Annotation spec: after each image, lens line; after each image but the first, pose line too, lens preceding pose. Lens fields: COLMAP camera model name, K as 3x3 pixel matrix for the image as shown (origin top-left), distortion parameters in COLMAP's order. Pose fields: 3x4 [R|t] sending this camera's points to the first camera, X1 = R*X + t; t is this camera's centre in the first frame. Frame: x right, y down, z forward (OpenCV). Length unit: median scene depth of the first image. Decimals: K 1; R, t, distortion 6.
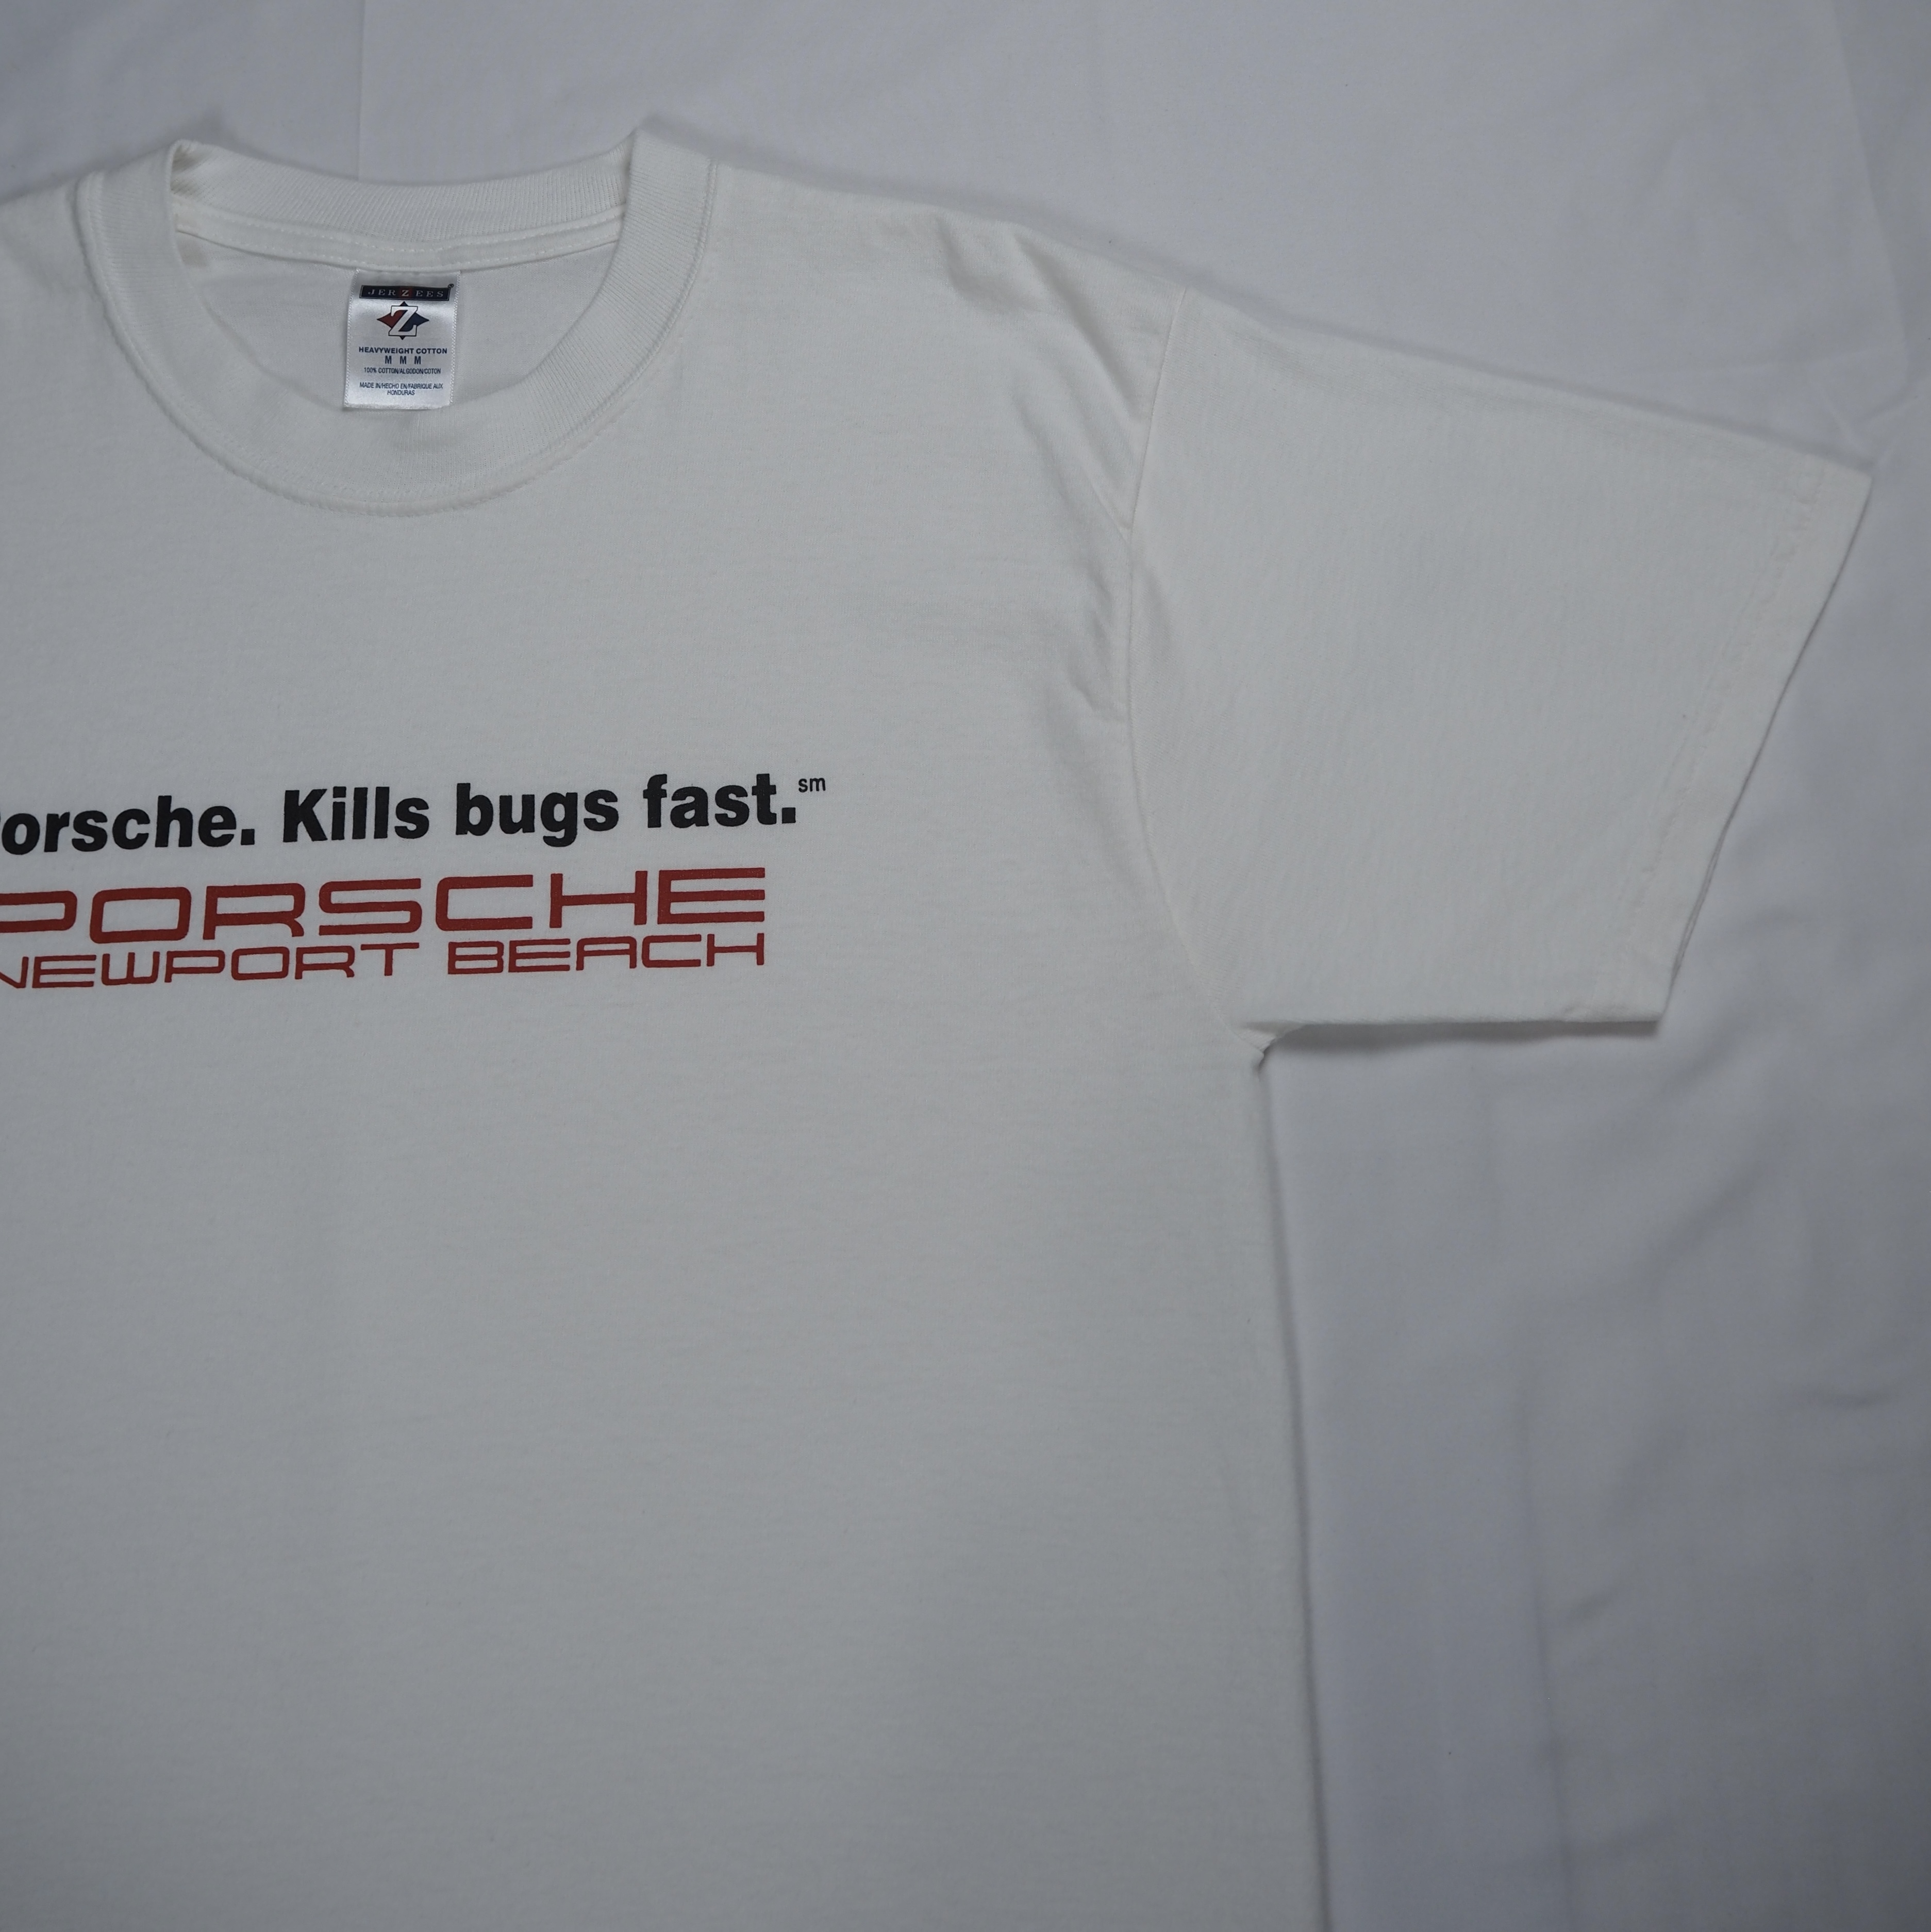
lens RADIAL K [[2415.0, 0, 968.0], [0, 2415.0, 735.1], [0, 0, 1]] dist [-0.064936, 0.034963]
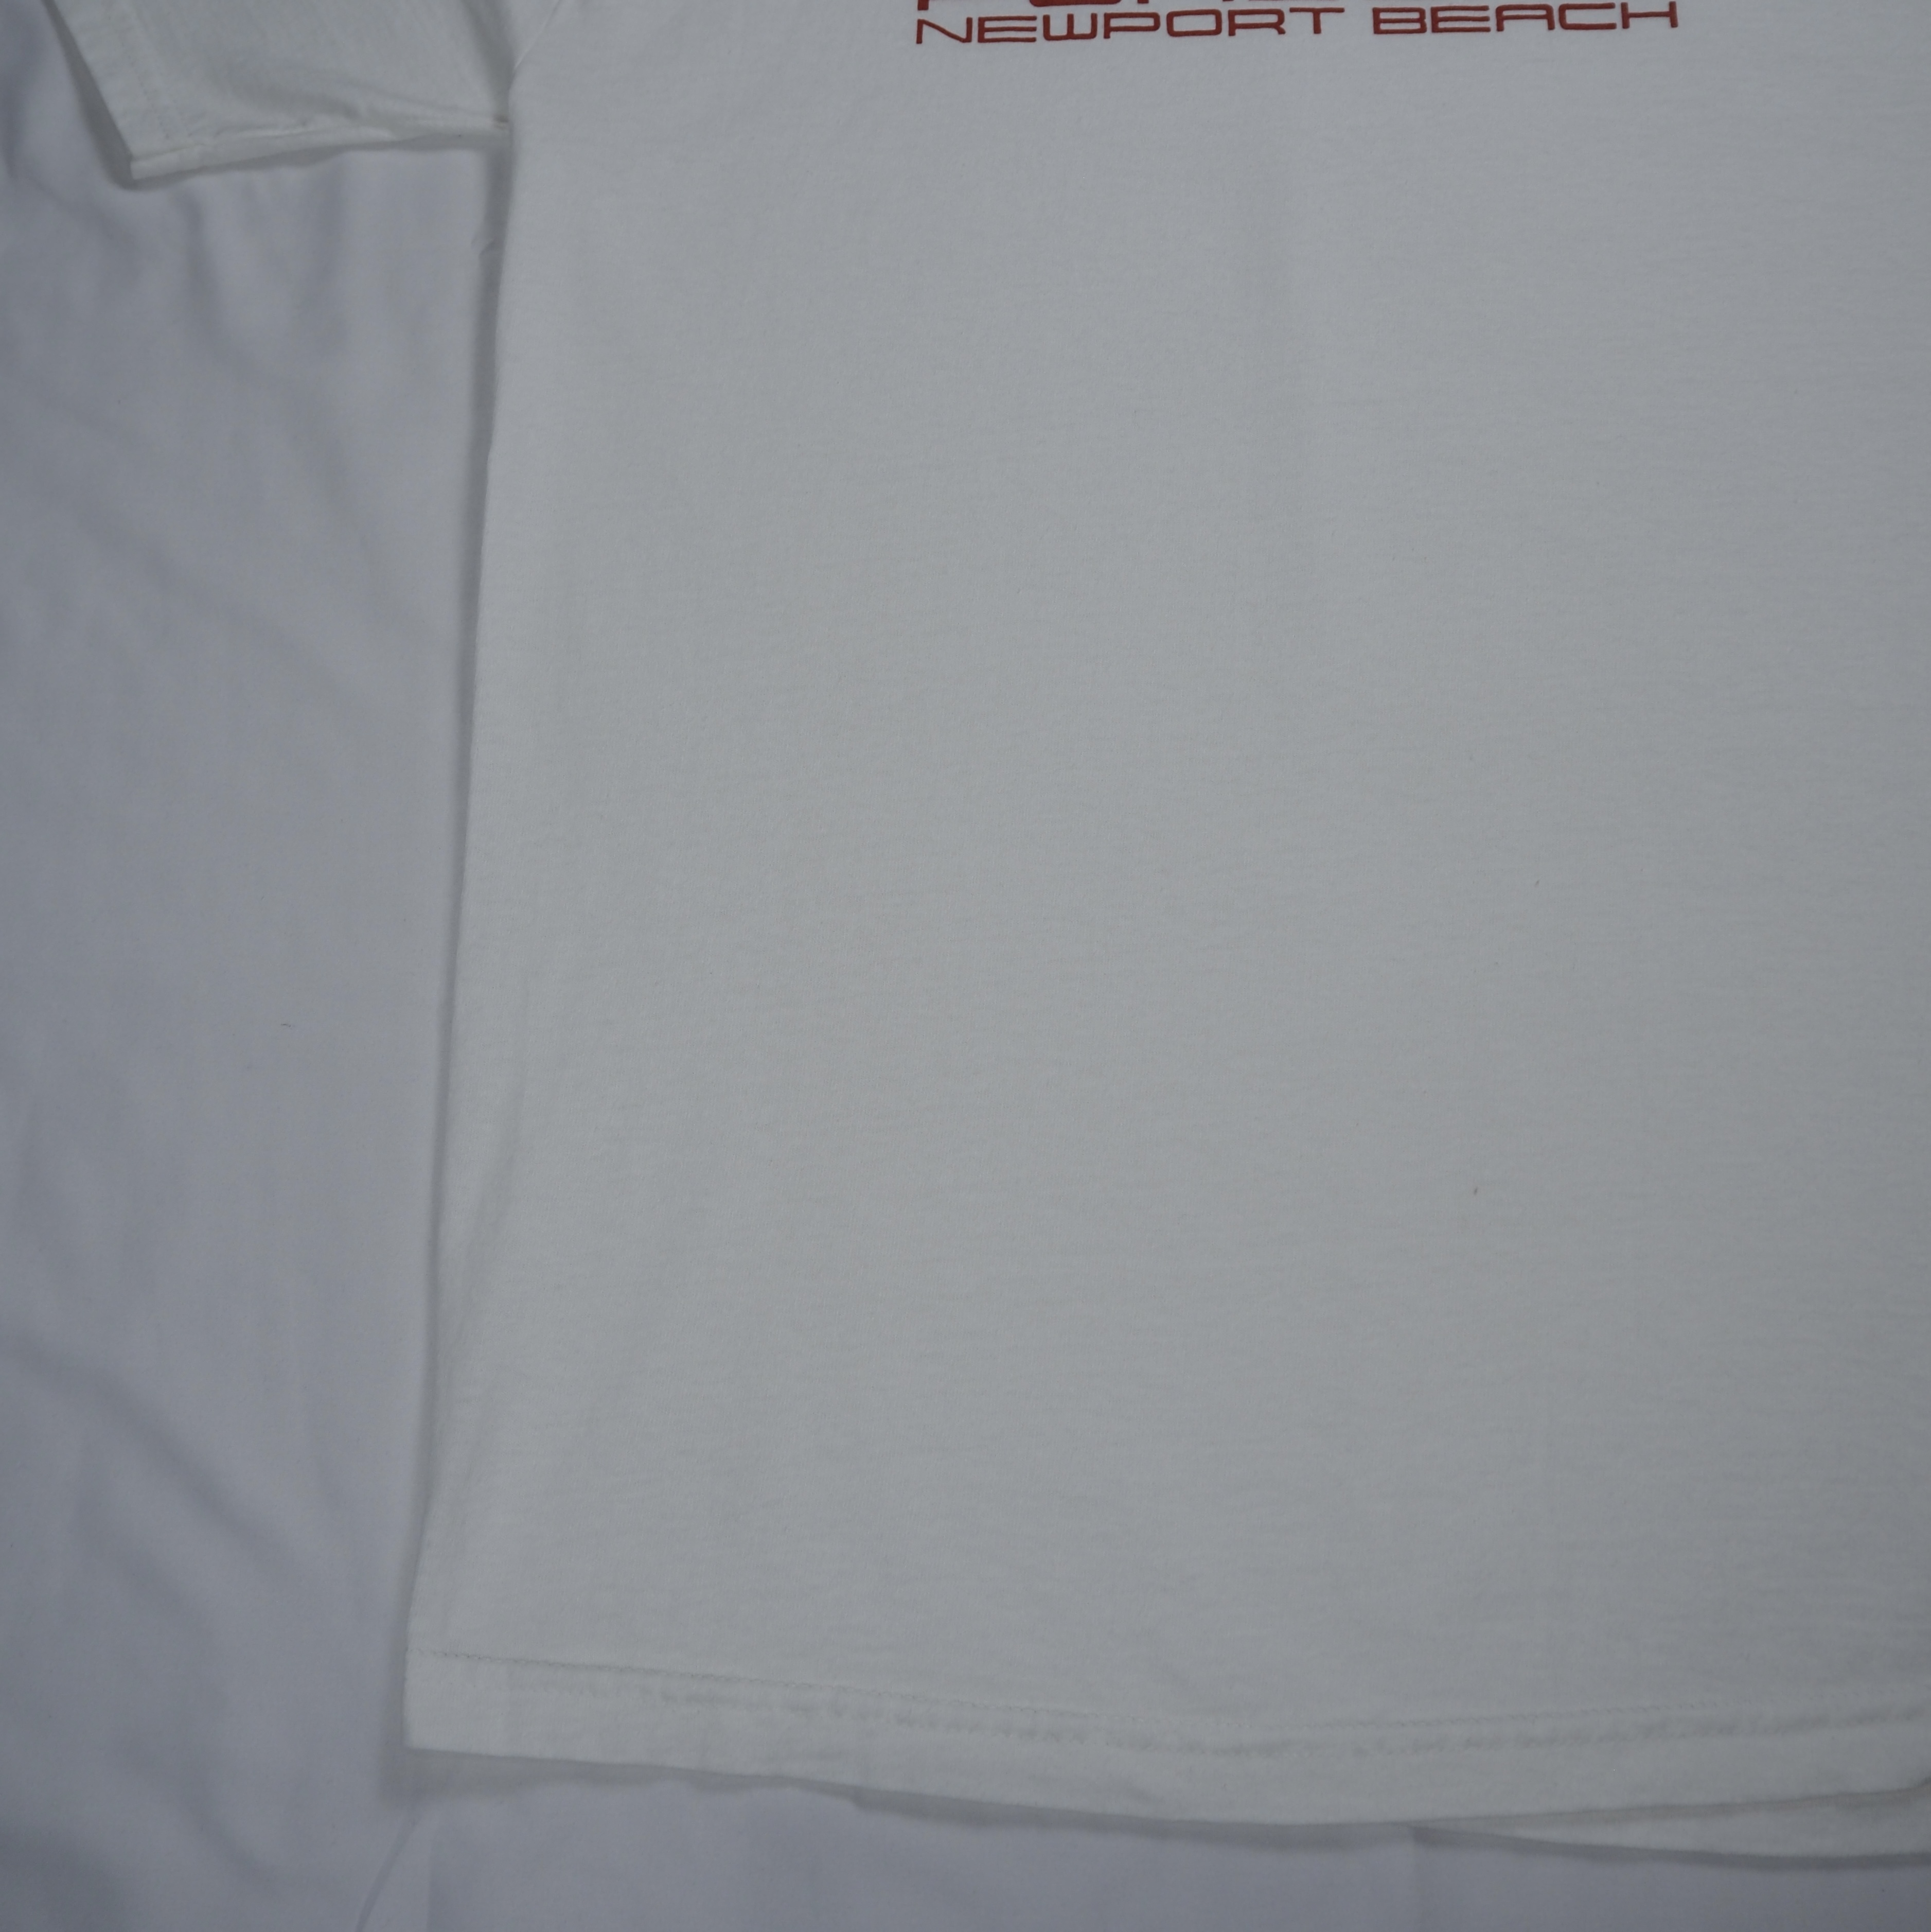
lens RADIAL K [[2415.0, 0, 968.0], [0, 2415.0, 735.1], [0, 0, 1]] dist [-0.064936, 0.034963]
pose [[0.996830, 0.028797, -0.074162, -0.305787], [-0.028785, 0.999585, 0.001230, 0.409812], [0.074167, 0.000908, 0.997245, -0.064874]]
